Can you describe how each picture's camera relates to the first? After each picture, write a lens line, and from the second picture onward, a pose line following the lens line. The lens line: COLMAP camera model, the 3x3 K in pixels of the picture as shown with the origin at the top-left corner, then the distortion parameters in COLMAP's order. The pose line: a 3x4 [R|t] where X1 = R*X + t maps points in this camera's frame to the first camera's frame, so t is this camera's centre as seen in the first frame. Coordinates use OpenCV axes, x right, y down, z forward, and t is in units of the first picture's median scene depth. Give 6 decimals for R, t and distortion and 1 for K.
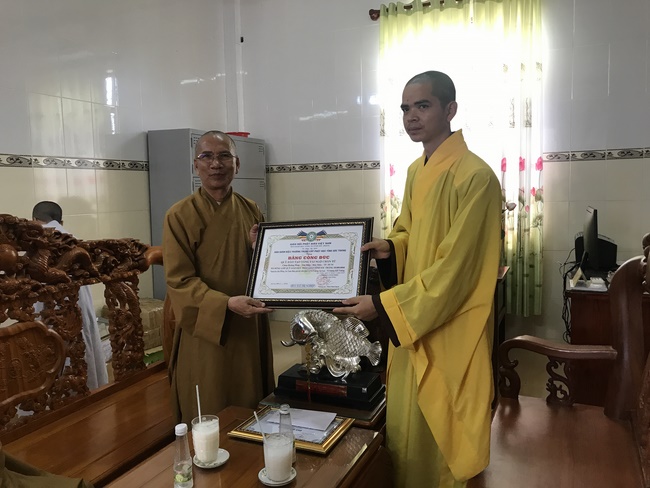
lens RADIAL K [[531.5, 0, 330.7], [0, 531.5, 237.2], [0, 0, 1]] dist [0.042840, -0.059113]
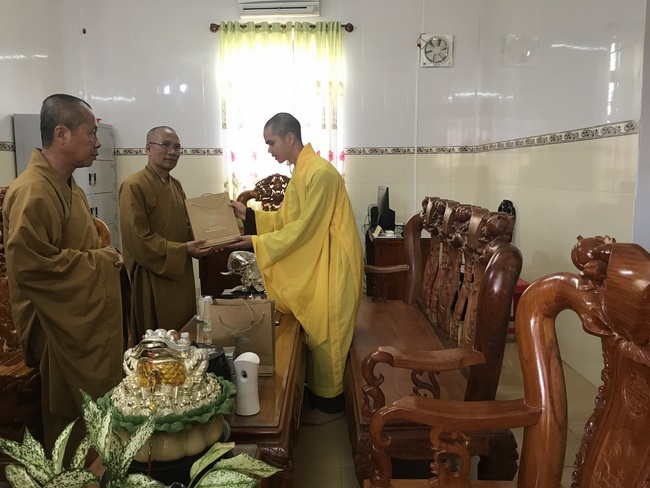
lens RADIAL K [[524.4, 0, 325.0], [0, 524.4, 244.0], [0, 0, 1]] dist [0.034374, -0.057941]
pose [[0.913951, -0.038624, 0.403982, -0.211749], [0.020408, 0.998575, 0.049303, 0.023812], [-0.405311, -0.036816, 0.913437, -0.238270]]
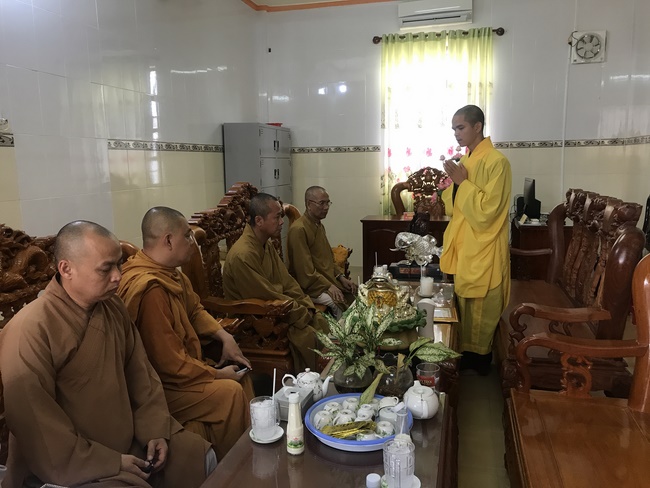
lens RADIAL K [[527.6, 0, 325.0], [0, 527.6, 244.0], [0, 0, 1]] dist [0.017758, -0.011100]
pose [[0.986647, -0.019736, 0.161671, -0.315892], [0.009447, 0.997894, 0.064167, 0.027363], [-0.162597, -0.061783, 0.984756, -0.411160]]
